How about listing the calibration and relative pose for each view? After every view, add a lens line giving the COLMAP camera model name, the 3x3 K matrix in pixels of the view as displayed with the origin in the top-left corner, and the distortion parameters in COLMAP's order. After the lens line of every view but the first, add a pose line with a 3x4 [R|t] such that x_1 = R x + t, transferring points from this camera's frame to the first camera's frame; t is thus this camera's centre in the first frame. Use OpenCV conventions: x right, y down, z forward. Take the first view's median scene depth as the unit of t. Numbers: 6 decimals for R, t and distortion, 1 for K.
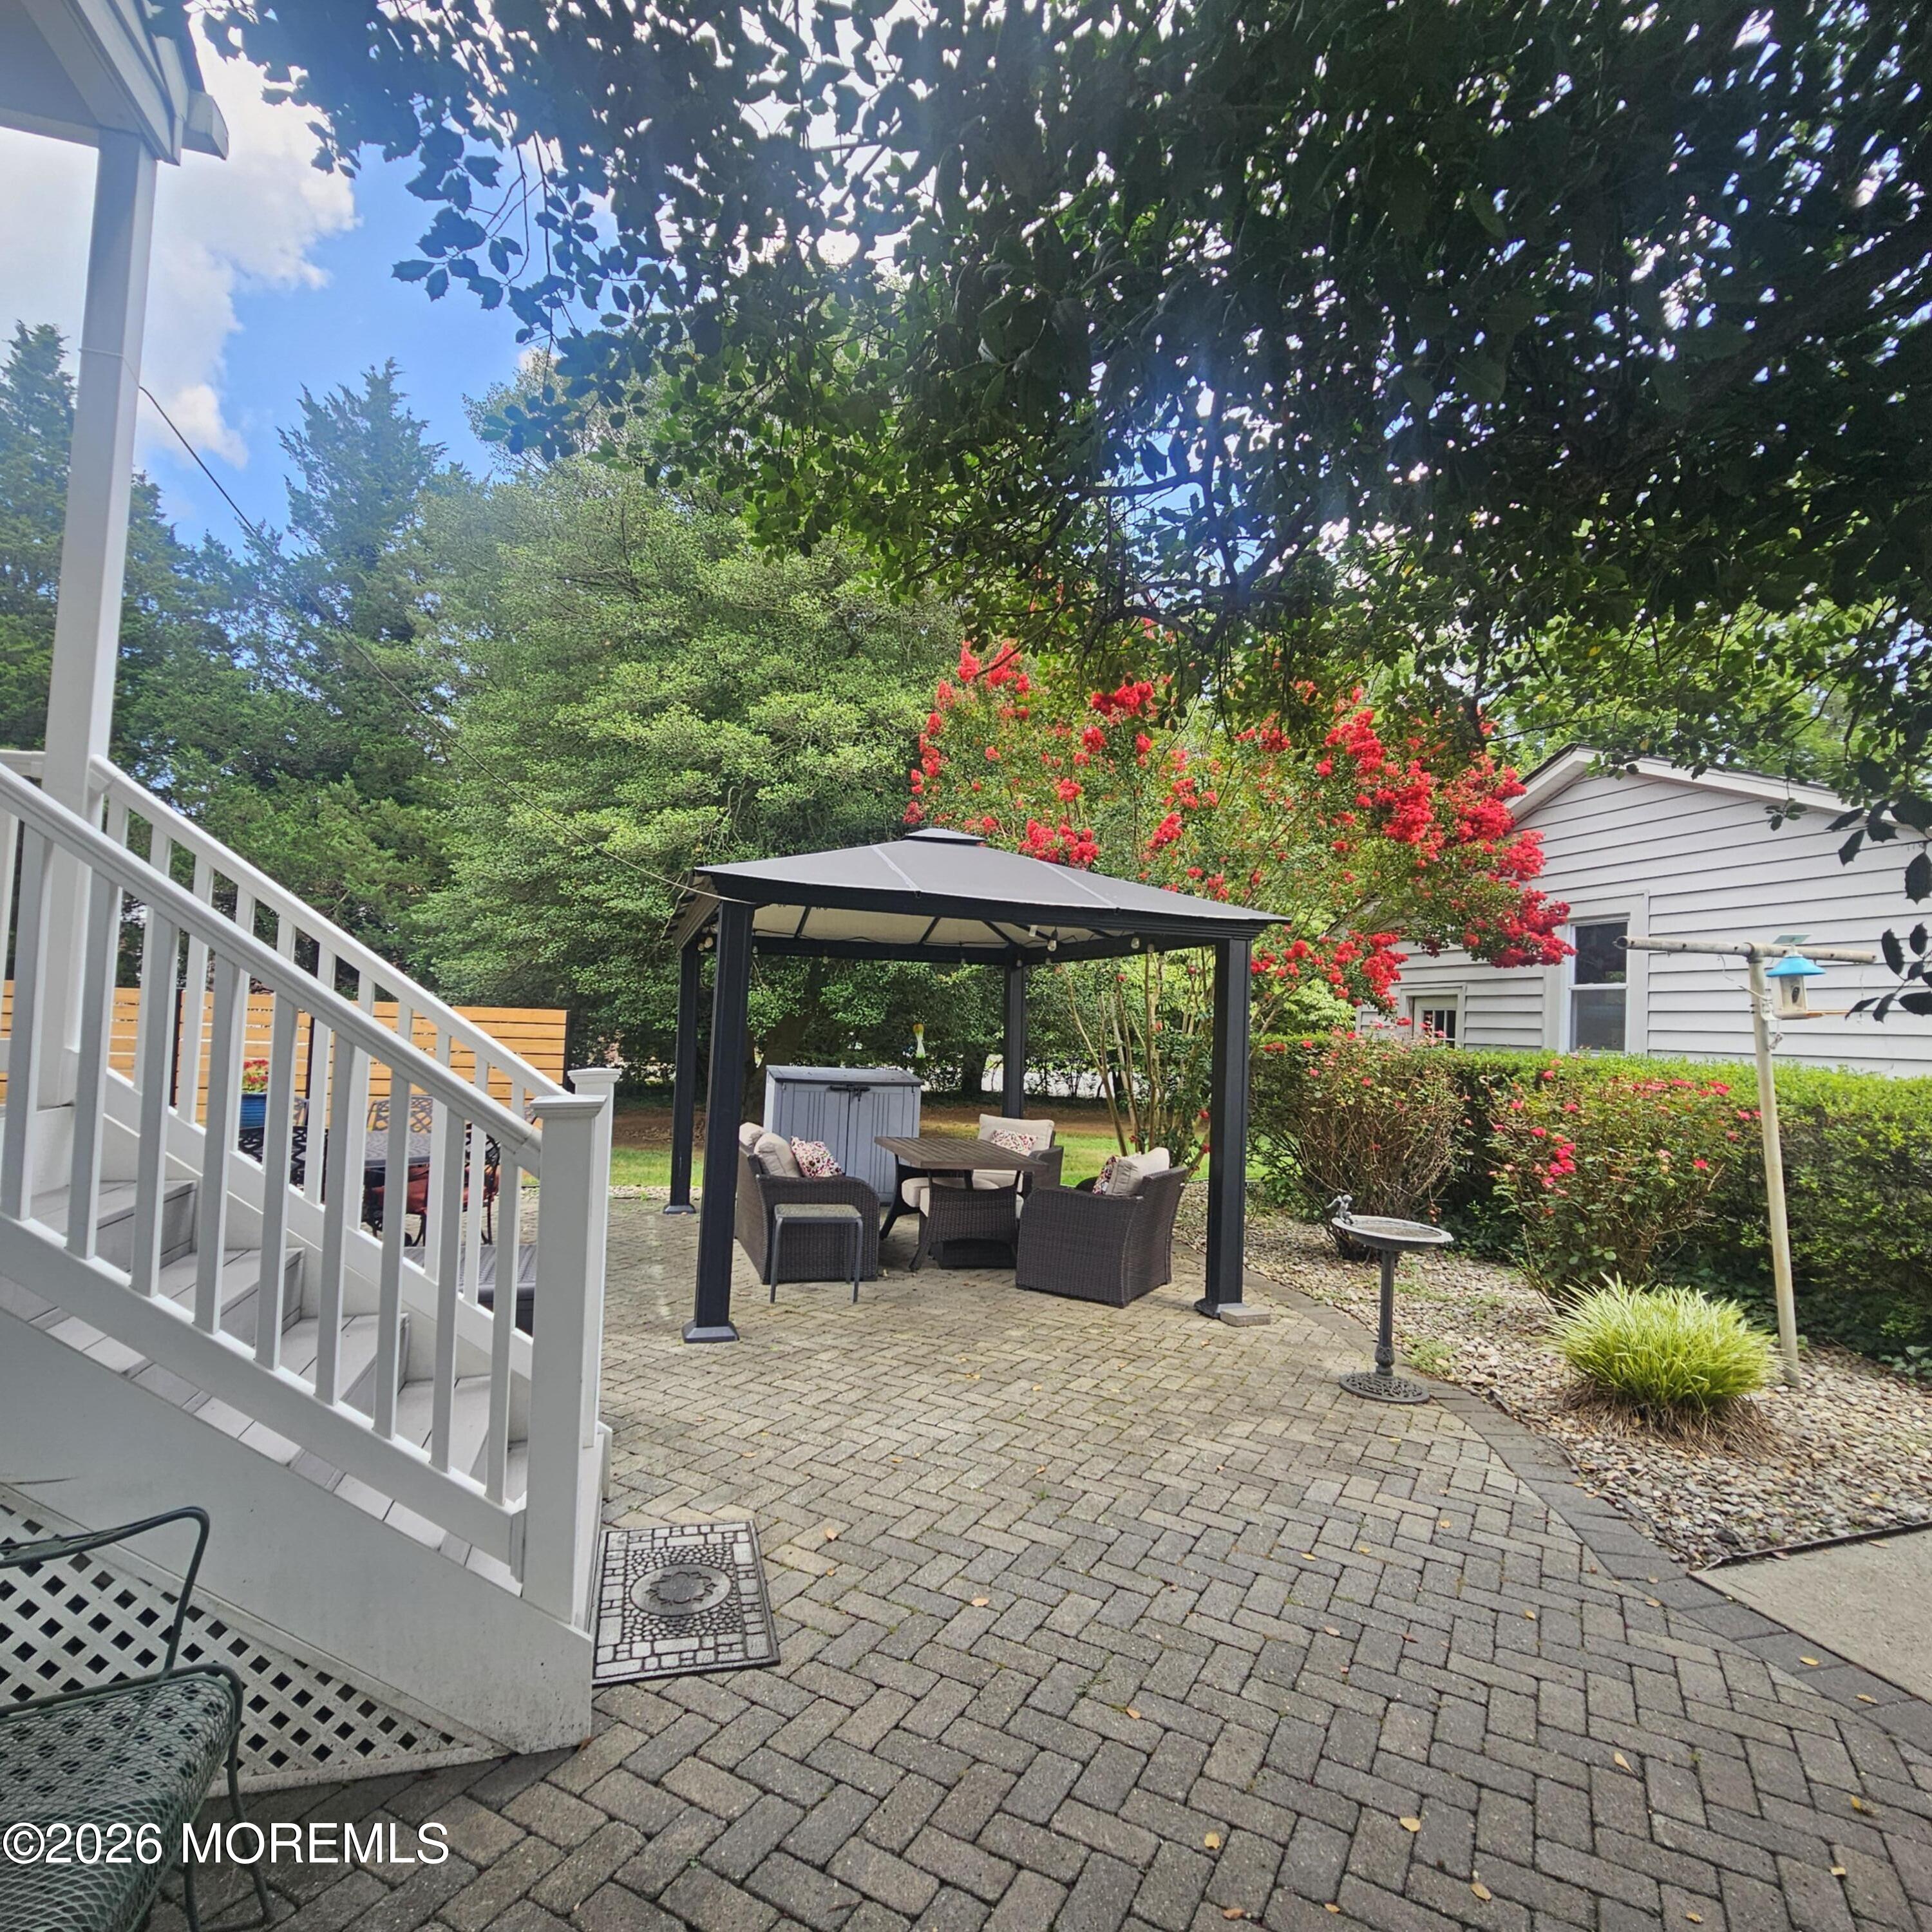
lens RADIAL K [[1008.1, 0, 966.0], [0, 1008.1, 966.0], [0, 0, 1]] dist [0.000674, 0.000162]
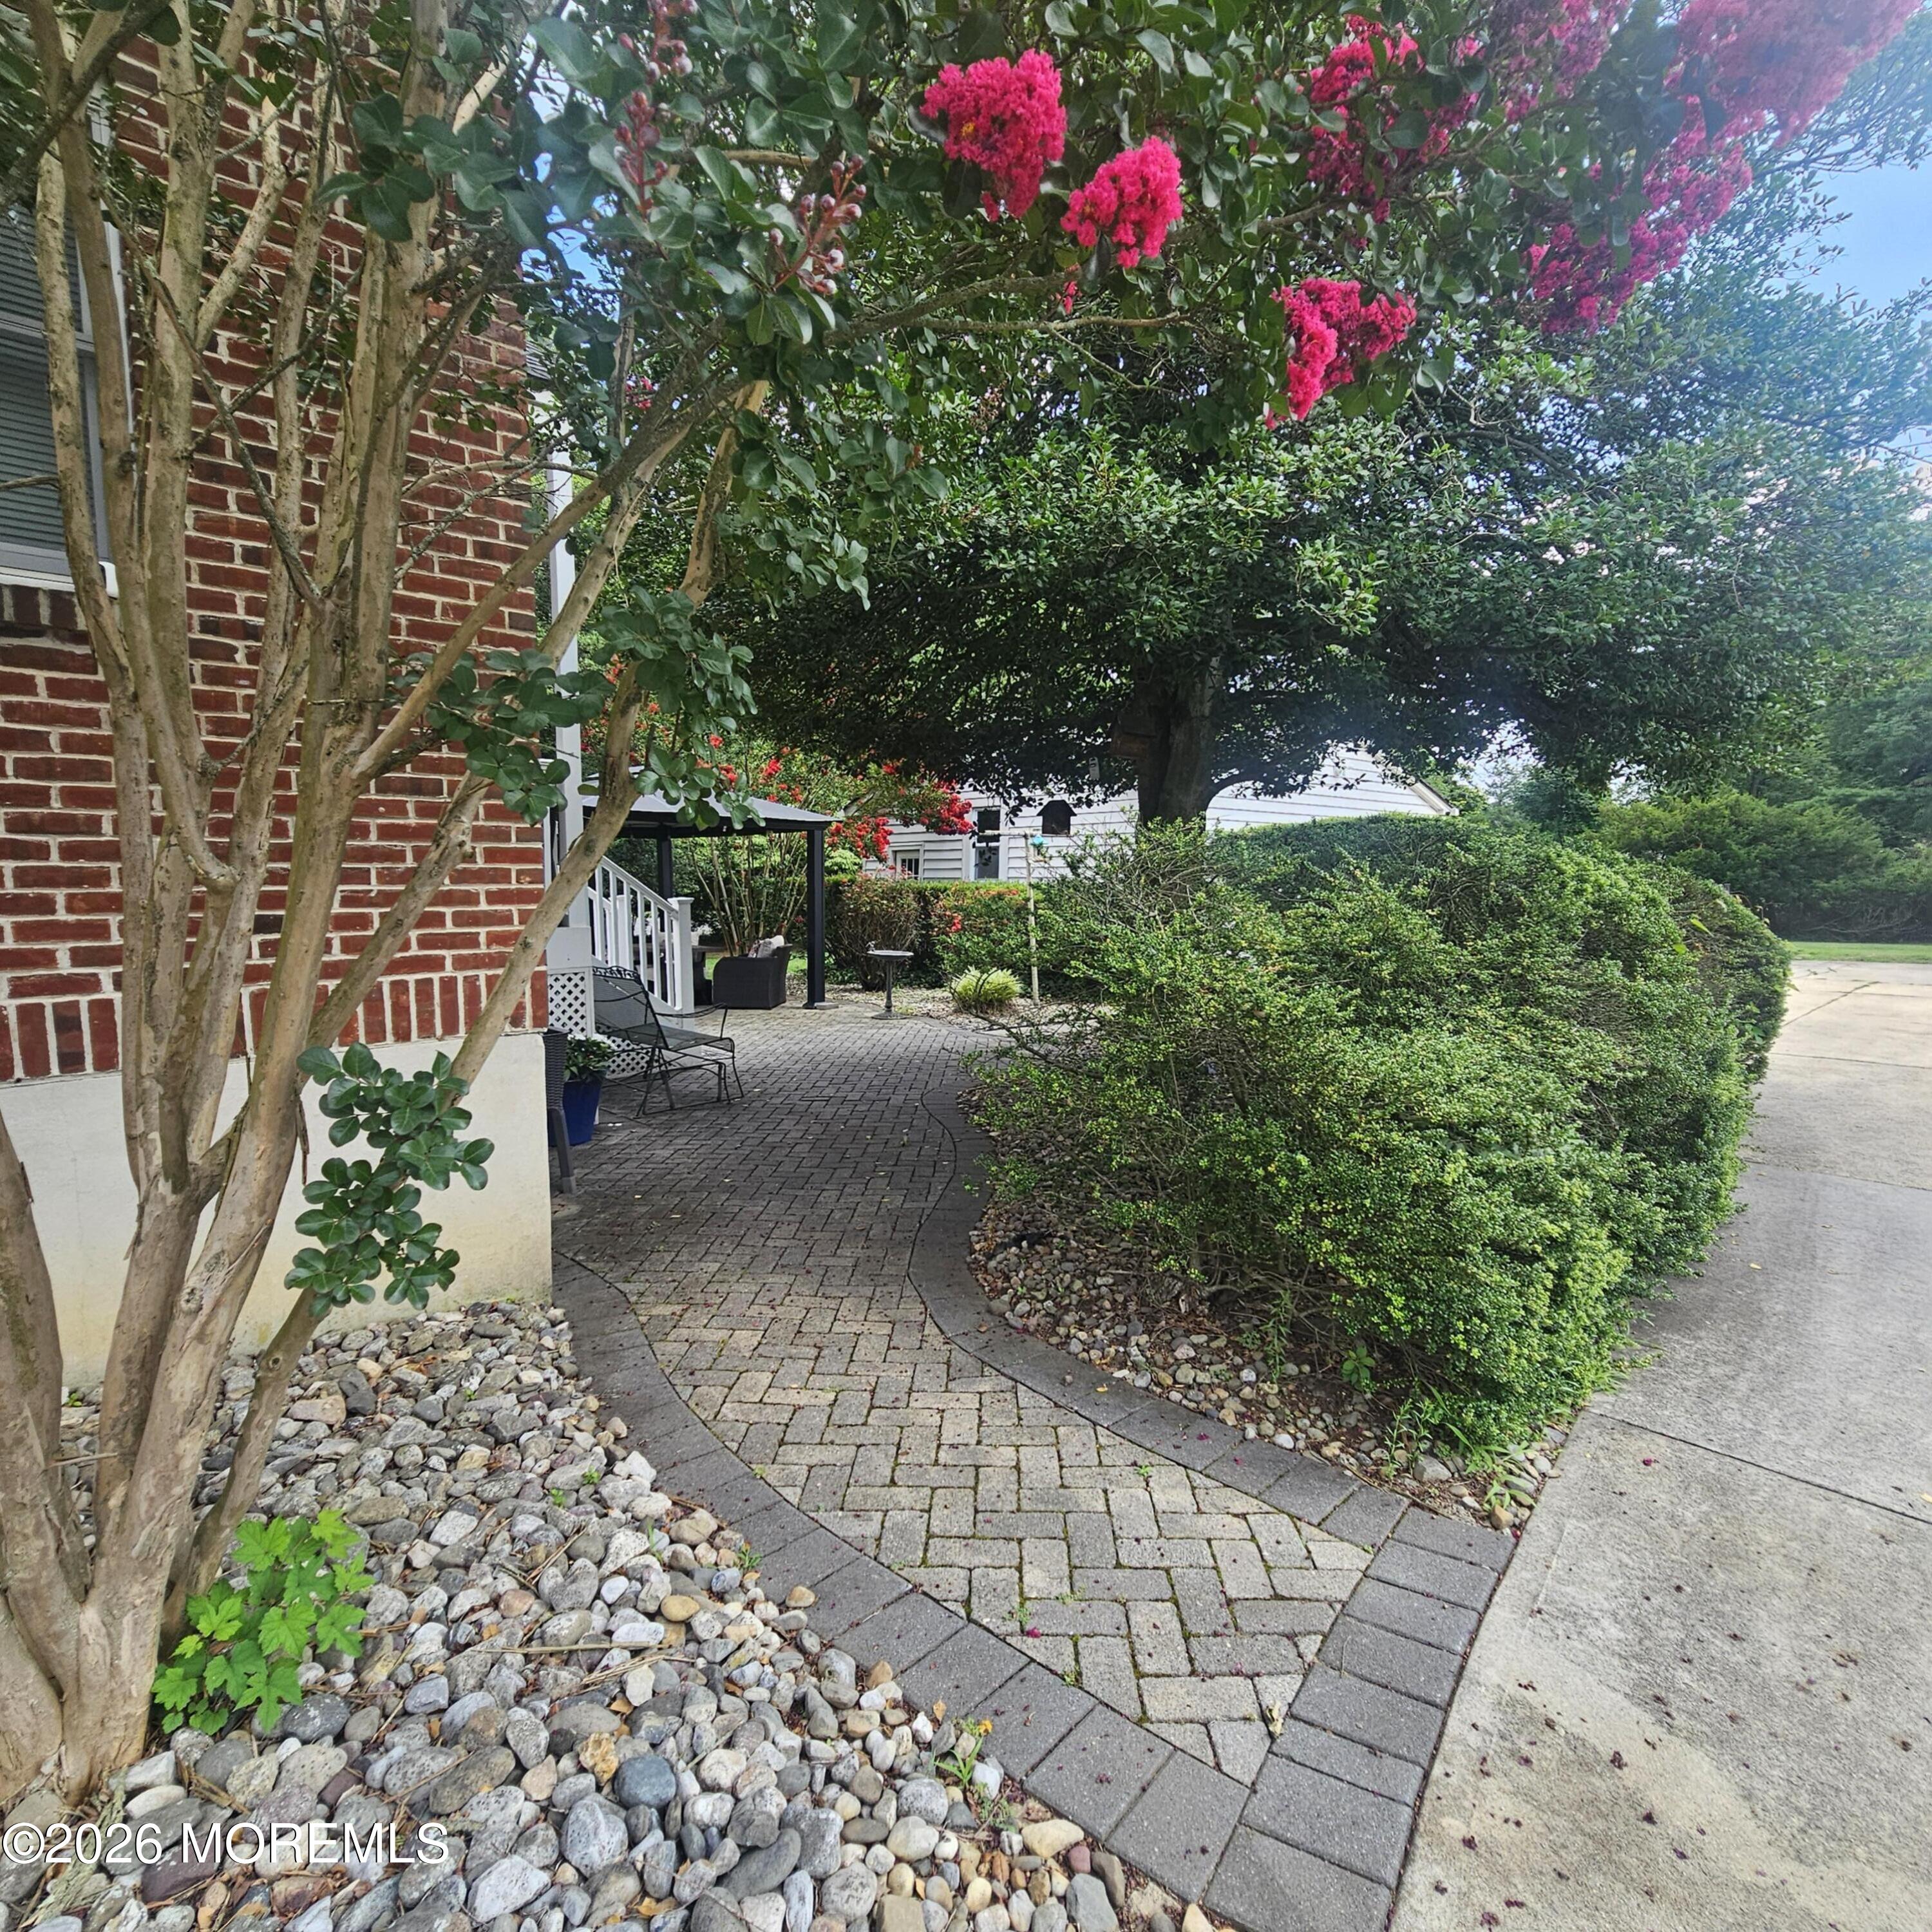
lens RADIAL K [[1008.1, 0, 966.0], [0, 1008.1, 966.0], [0, 0, 1]] dist [0.000674, 0.000162]
pose [[0.881933, -0.069605, 0.466208, -0.302128], [-0.002005, 0.988475, 0.151372, -0.042186], [-0.471371, -0.134435, 0.871629, -0.660062]]
